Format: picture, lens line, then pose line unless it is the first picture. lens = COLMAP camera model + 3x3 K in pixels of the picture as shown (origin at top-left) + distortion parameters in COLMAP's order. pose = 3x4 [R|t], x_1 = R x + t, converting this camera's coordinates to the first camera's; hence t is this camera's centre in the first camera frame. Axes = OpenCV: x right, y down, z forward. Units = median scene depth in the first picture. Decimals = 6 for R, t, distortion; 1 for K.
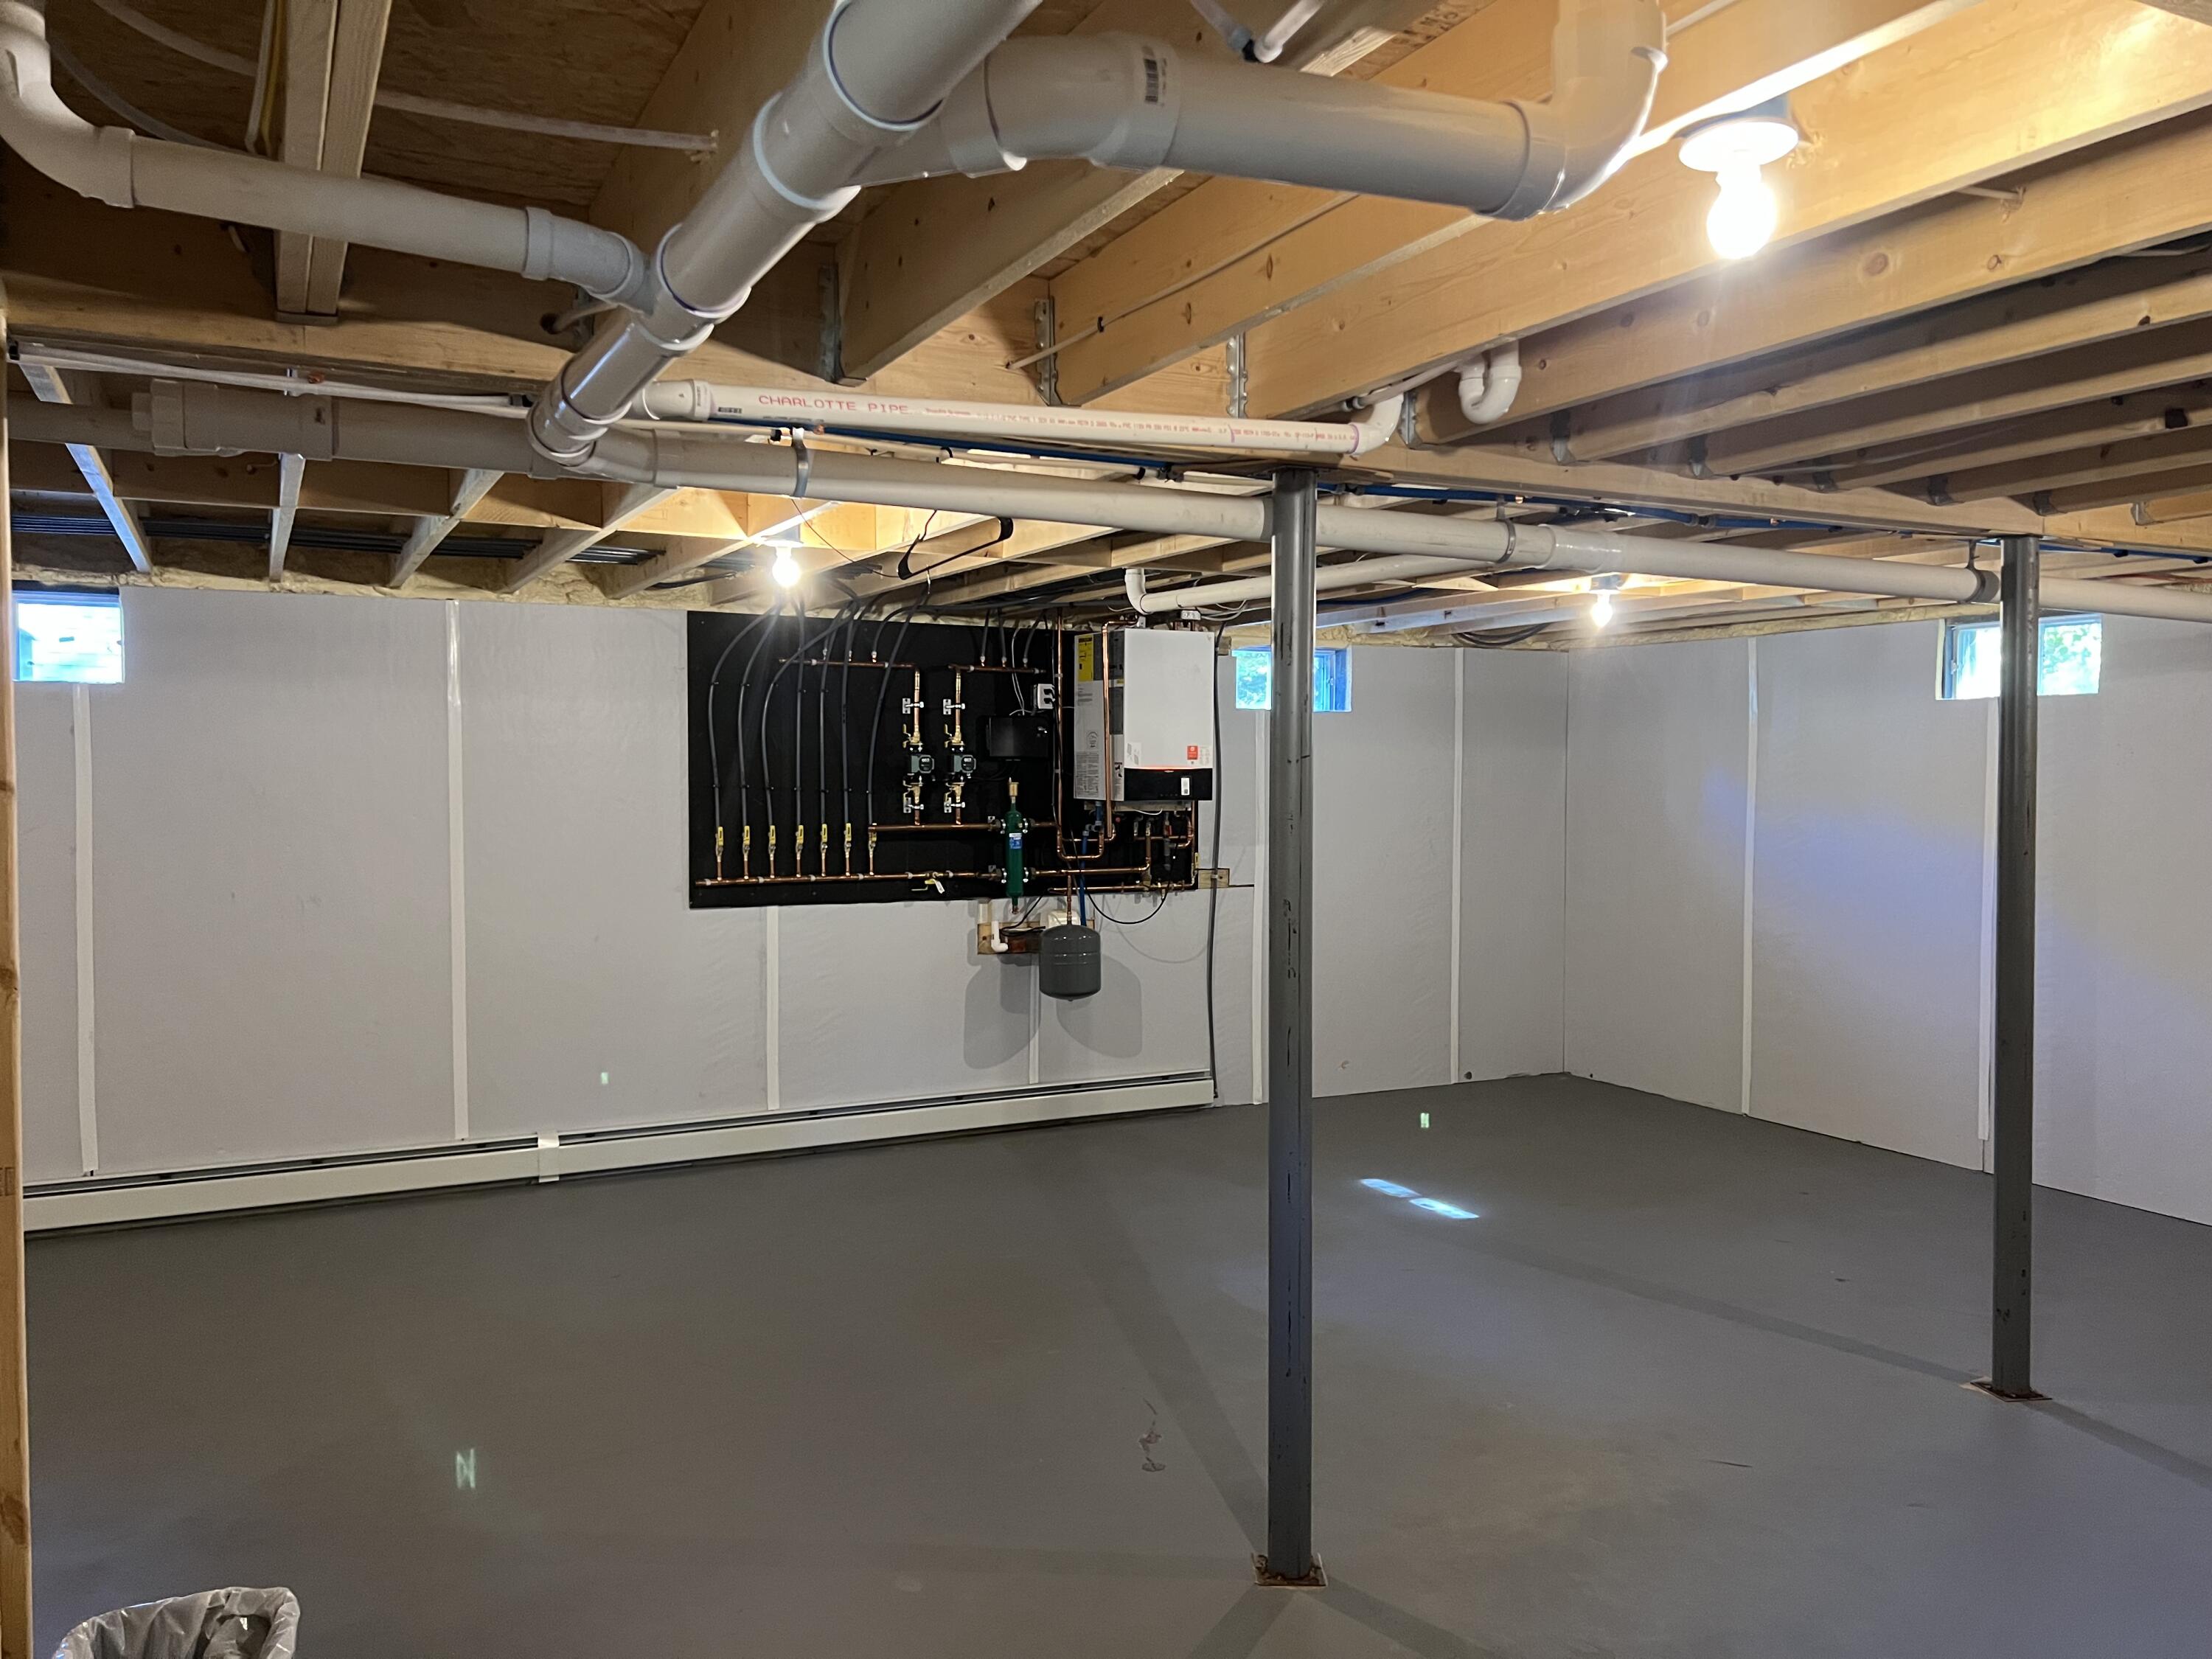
lens RADIAL K [[1669.4, 0, 1106.2], [0, 1669.4, 834.3], [0, 0, 1]] dist [0.038425, -0.000384]
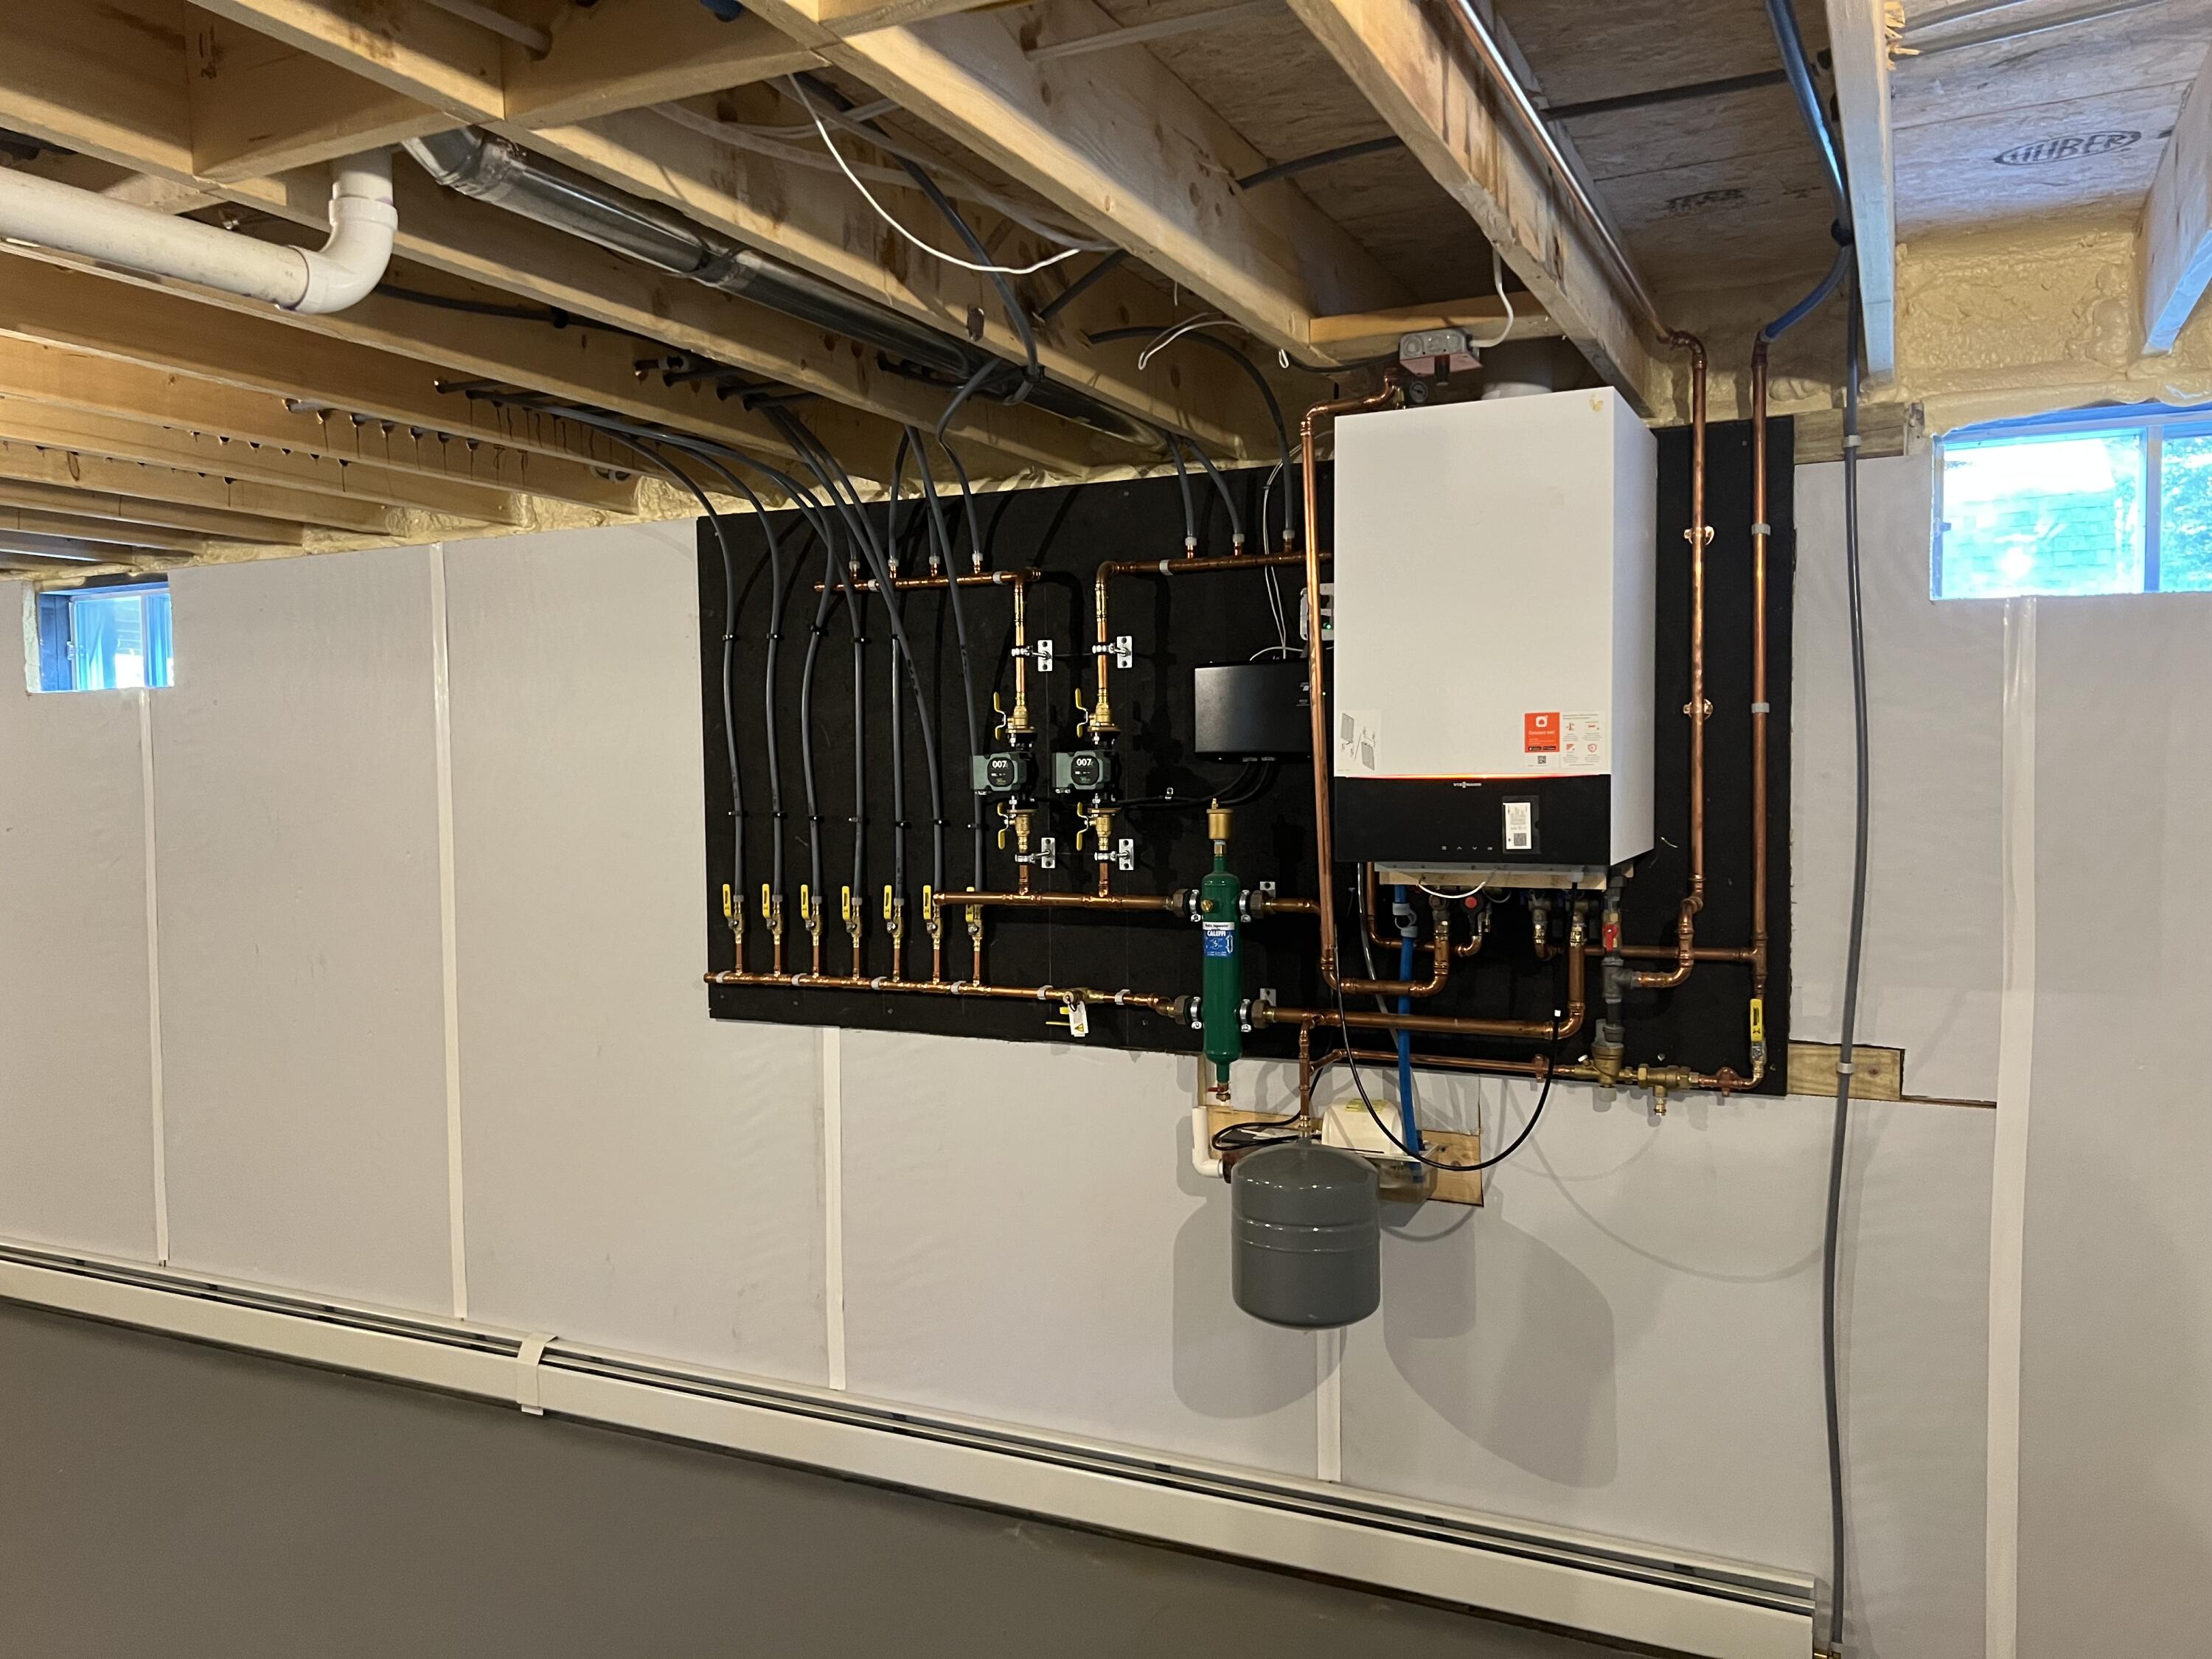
lens RADIAL K [[1669.4, 0, 1110.7], [0, 1669.4, 826.5], [0, 0, 1]] dist [0.038425, -0.000384]
pose [[0.574995, 0.019927, -0.817914, 0.297620], [-0.017854, 0.999771, 0.011806, -0.031115], [0.817962, 0.007814, 0.575219, 0.718996]]
